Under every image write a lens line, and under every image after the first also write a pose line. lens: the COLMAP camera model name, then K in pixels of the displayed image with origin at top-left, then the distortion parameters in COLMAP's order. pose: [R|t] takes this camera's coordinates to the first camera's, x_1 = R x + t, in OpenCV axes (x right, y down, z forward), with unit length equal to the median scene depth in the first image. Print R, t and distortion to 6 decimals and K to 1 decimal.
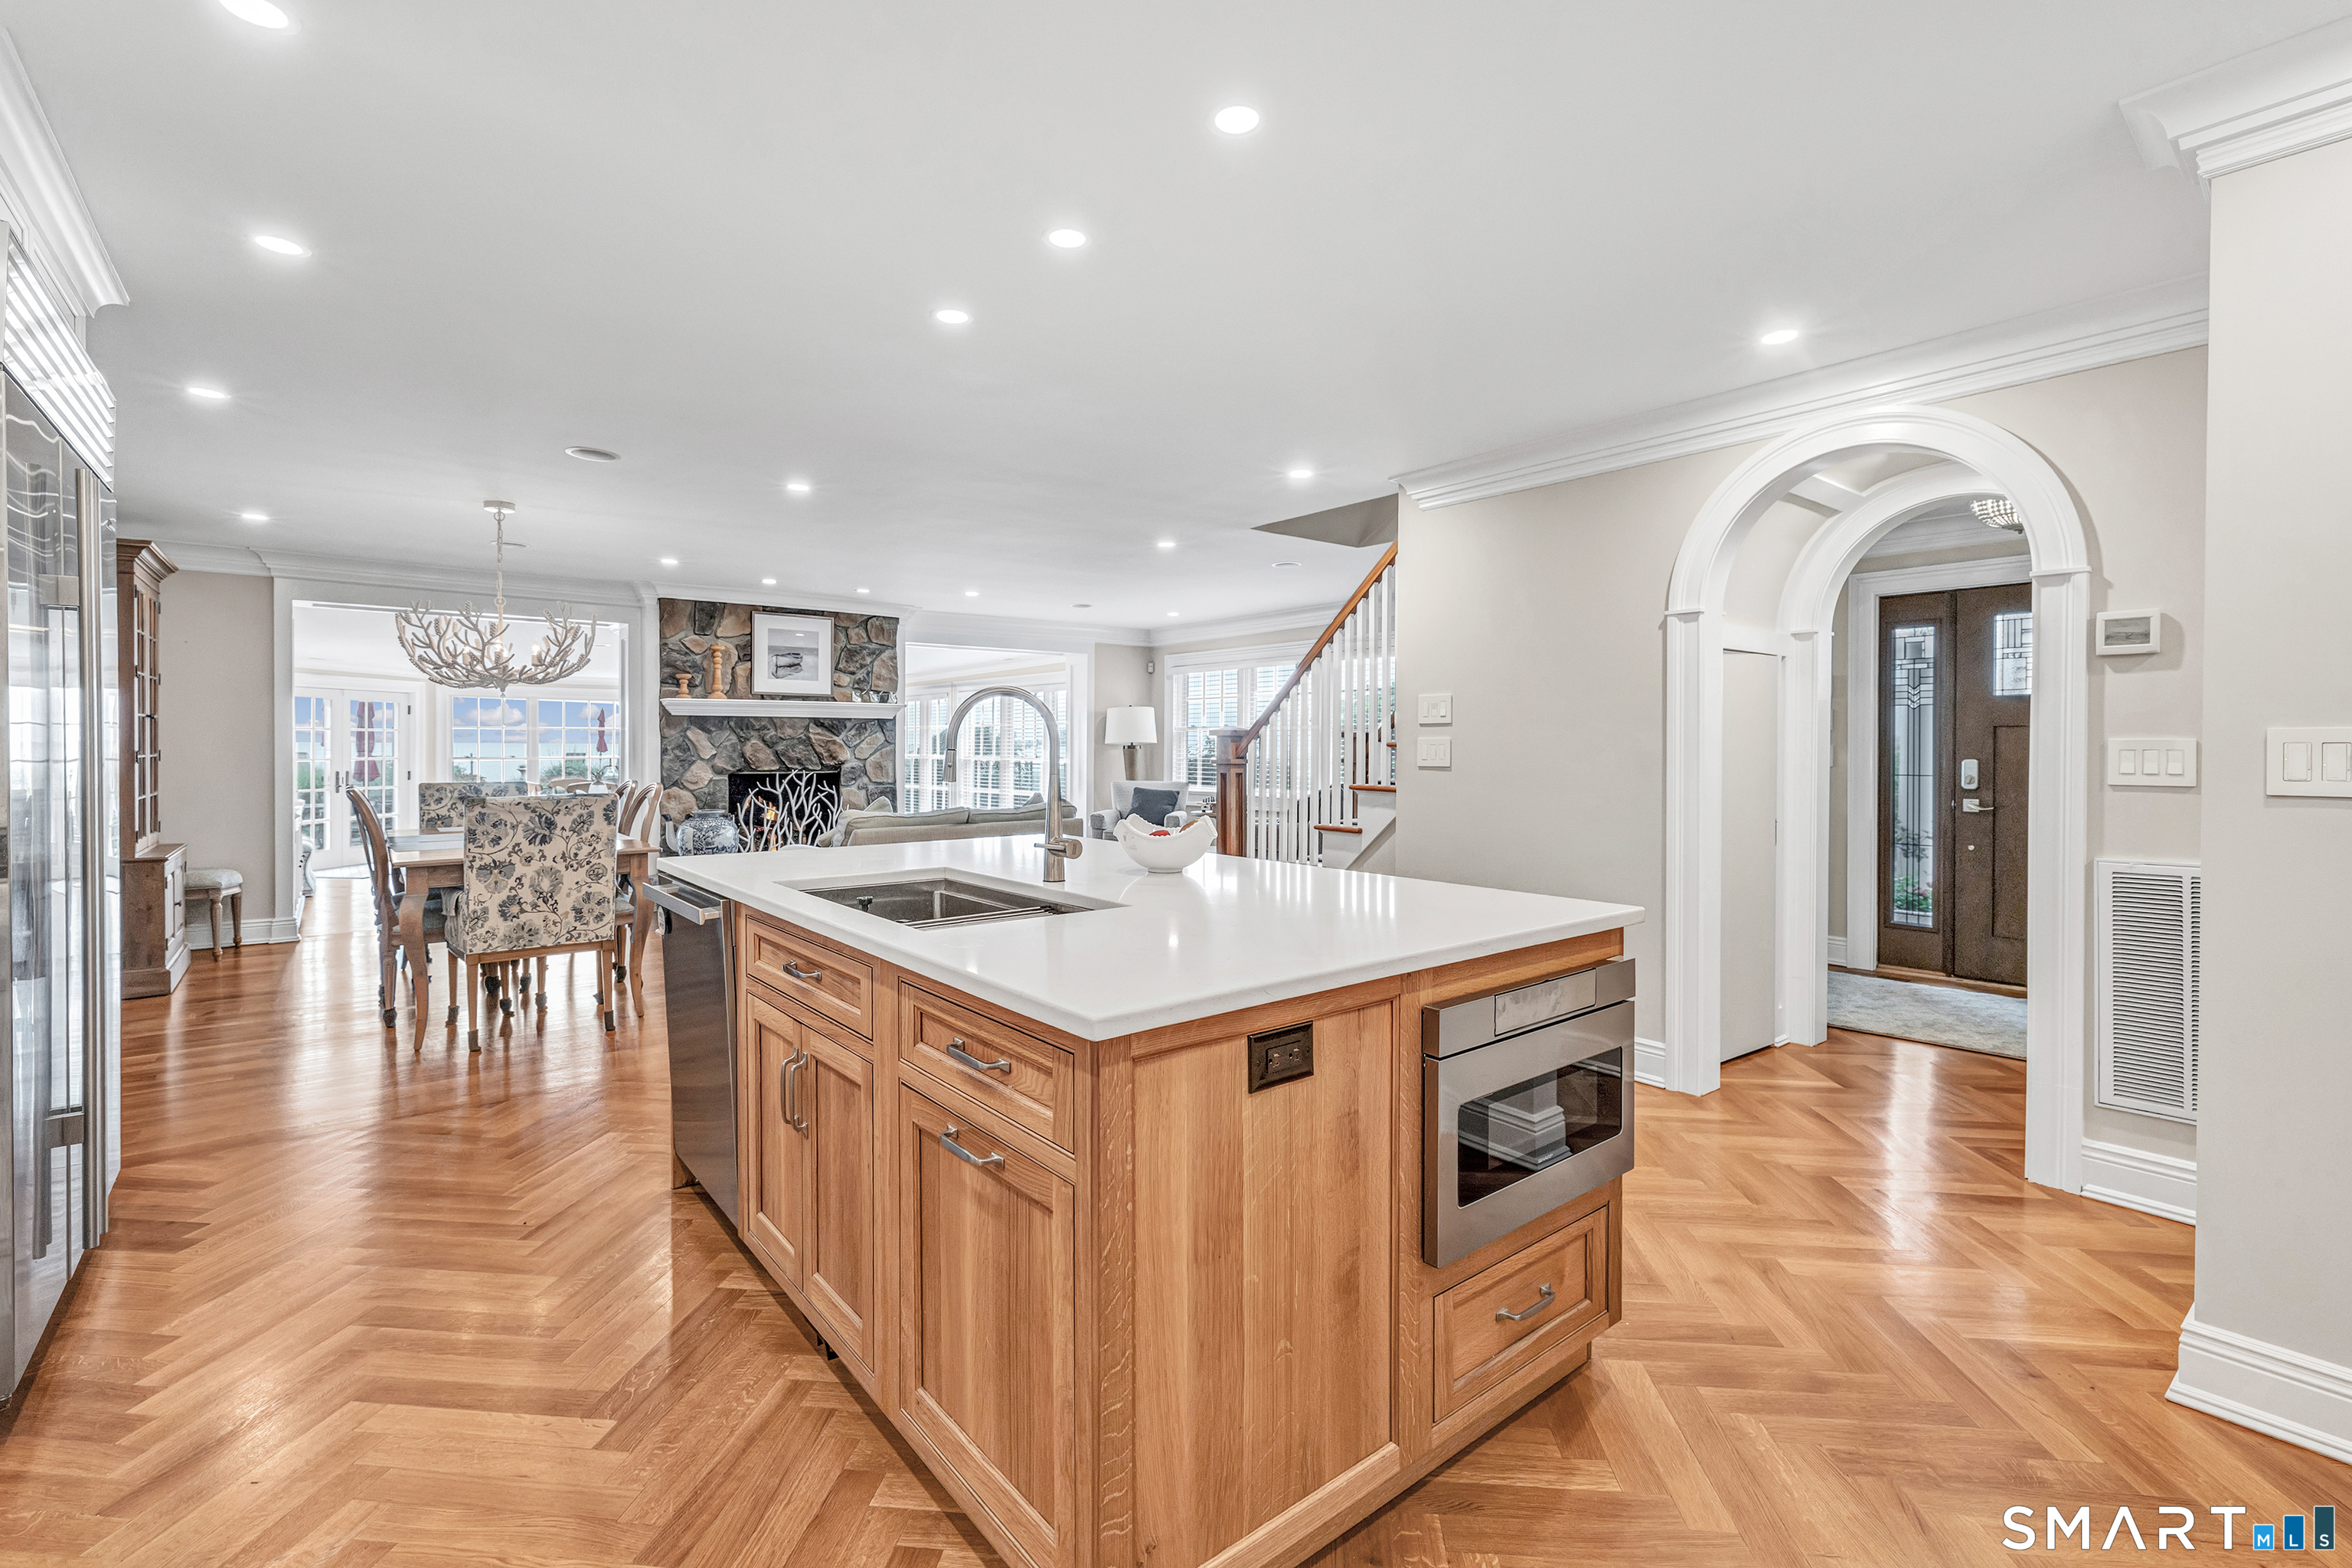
lens RADIAL K [[1107.4, 0, 1177.6], [0, 1107.4, 759.5], [0, 0, 1]] dist [0.002590, 0.000805]
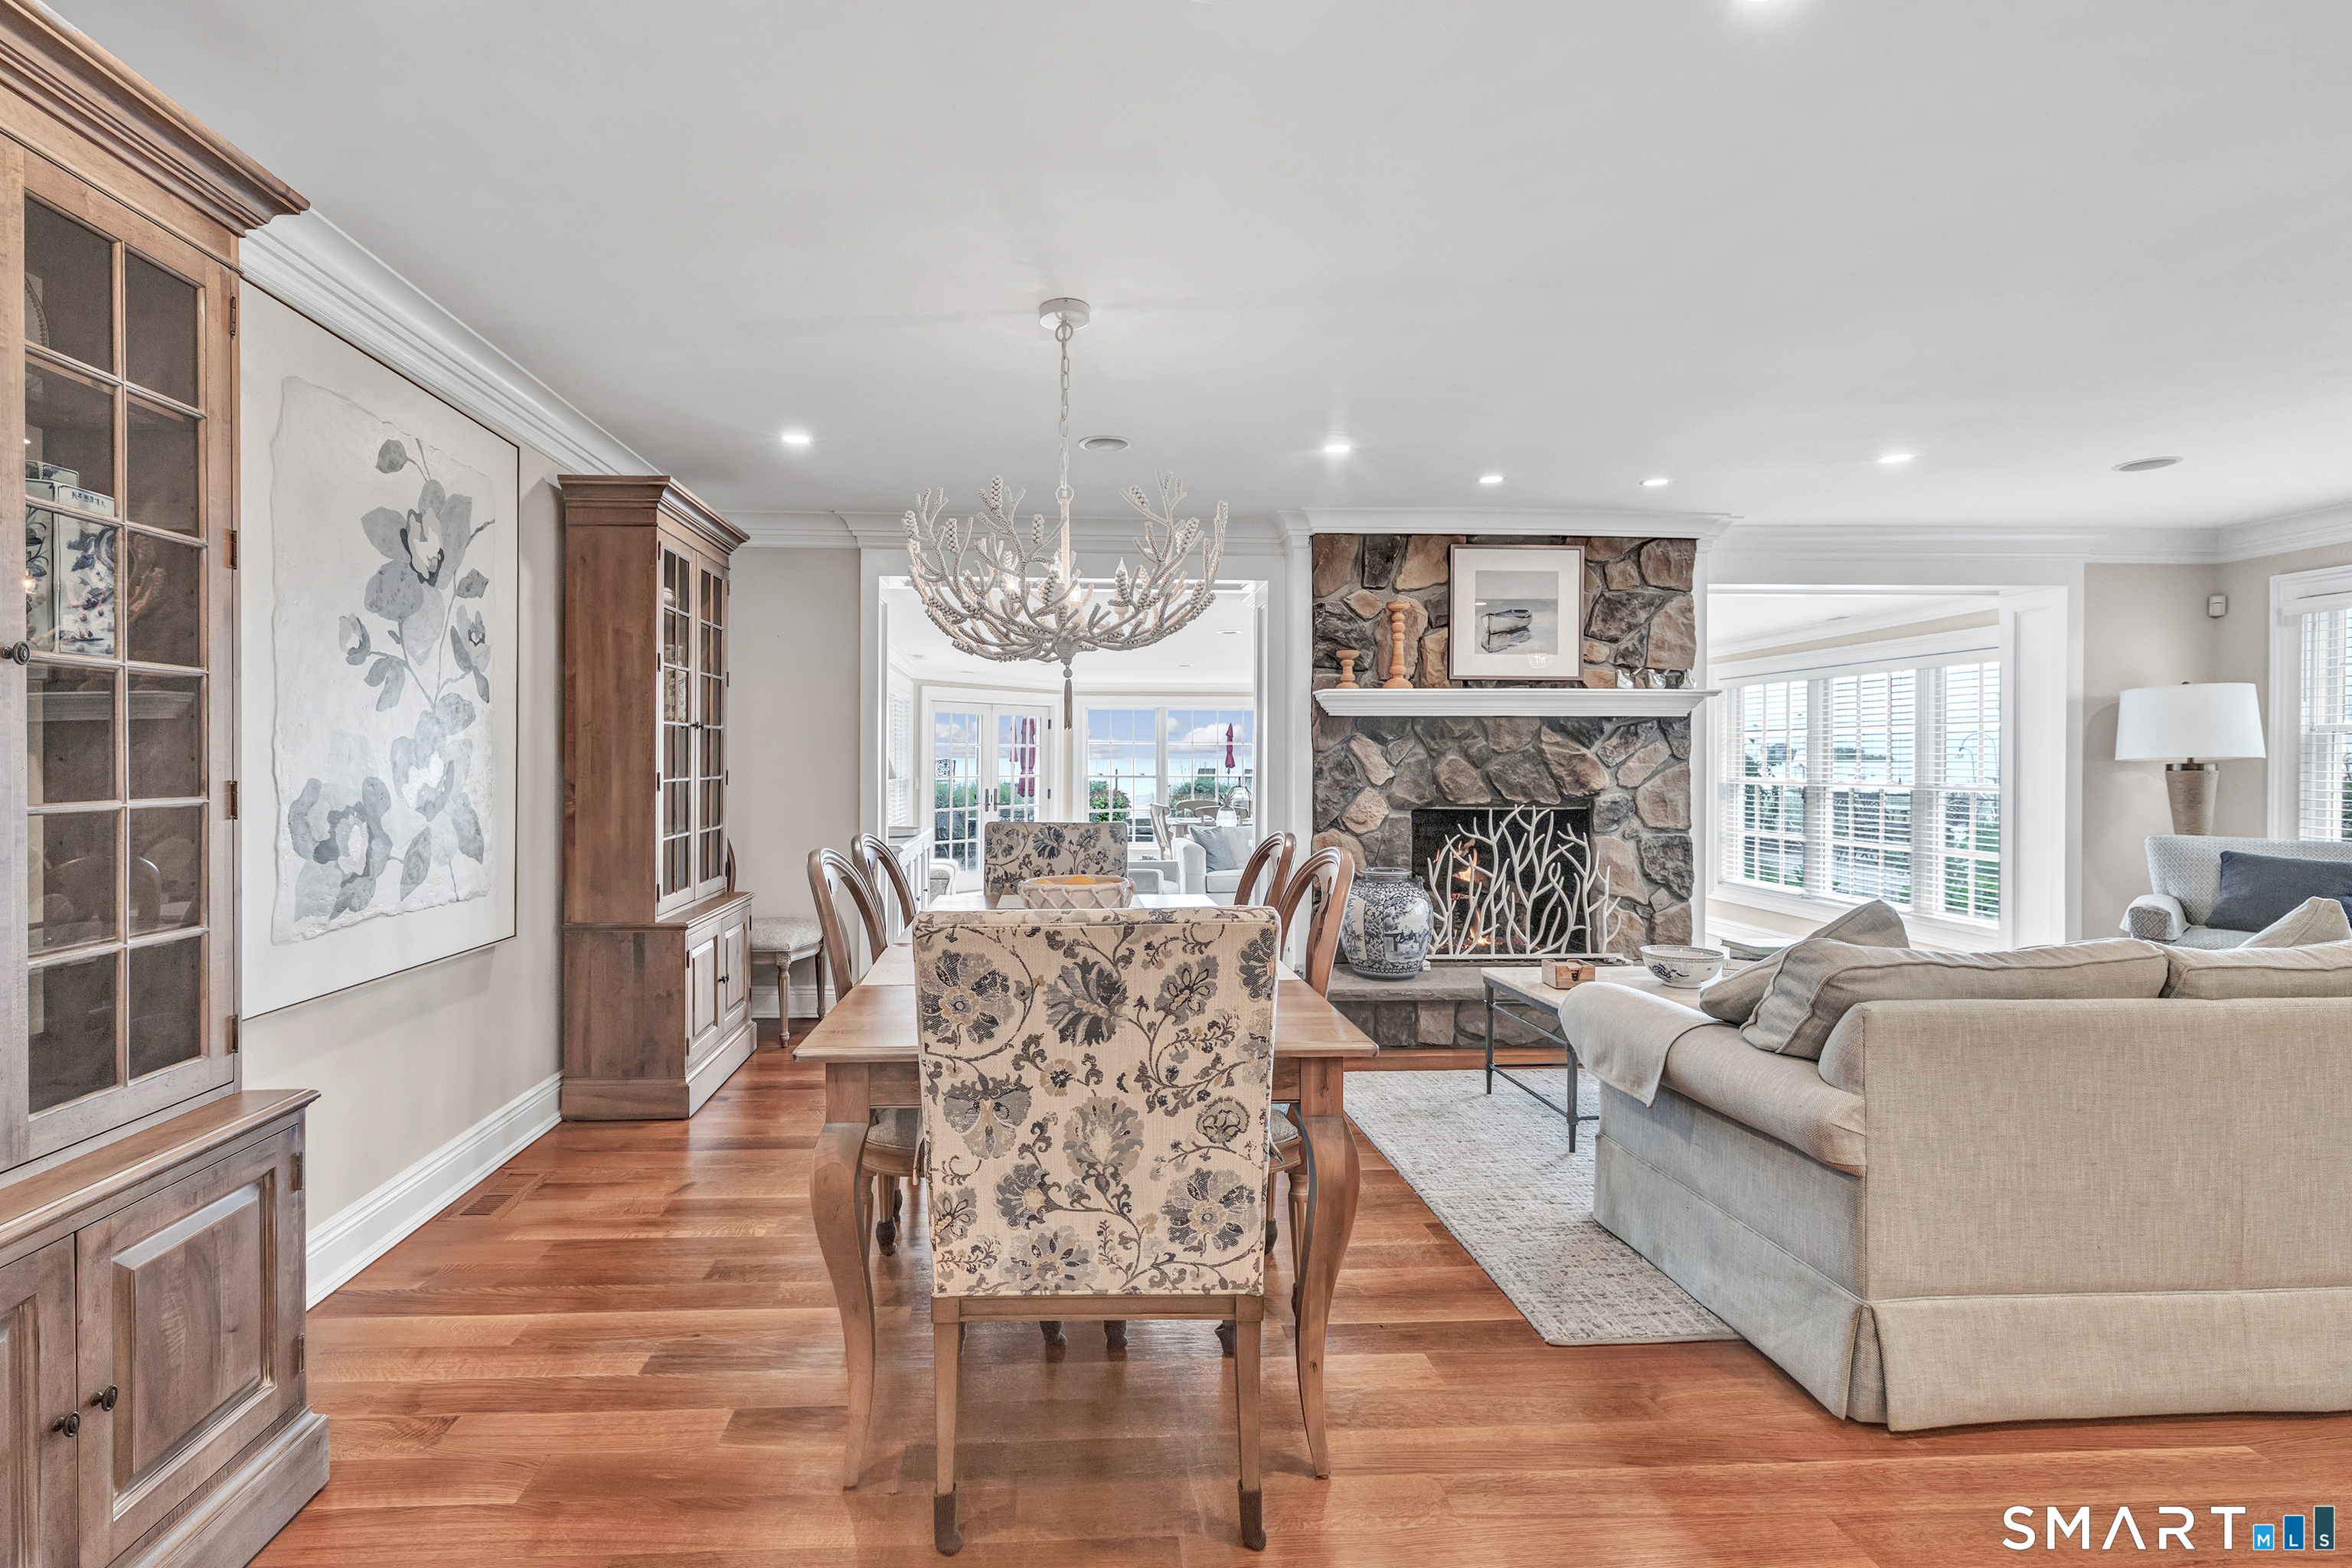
lens RADIAL K [[1107.4, 0, 1177.6], [0, 1107.4, 759.5], [0, 0, 1]] dist [0.002590, 0.000805]
pose [[0.864897, -0.001272, -0.501948, -0.210075], [-0.005238, 0.999919, -0.011559, -0.007280], [0.501923, 0.012626, 0.864820, 0.401074]]
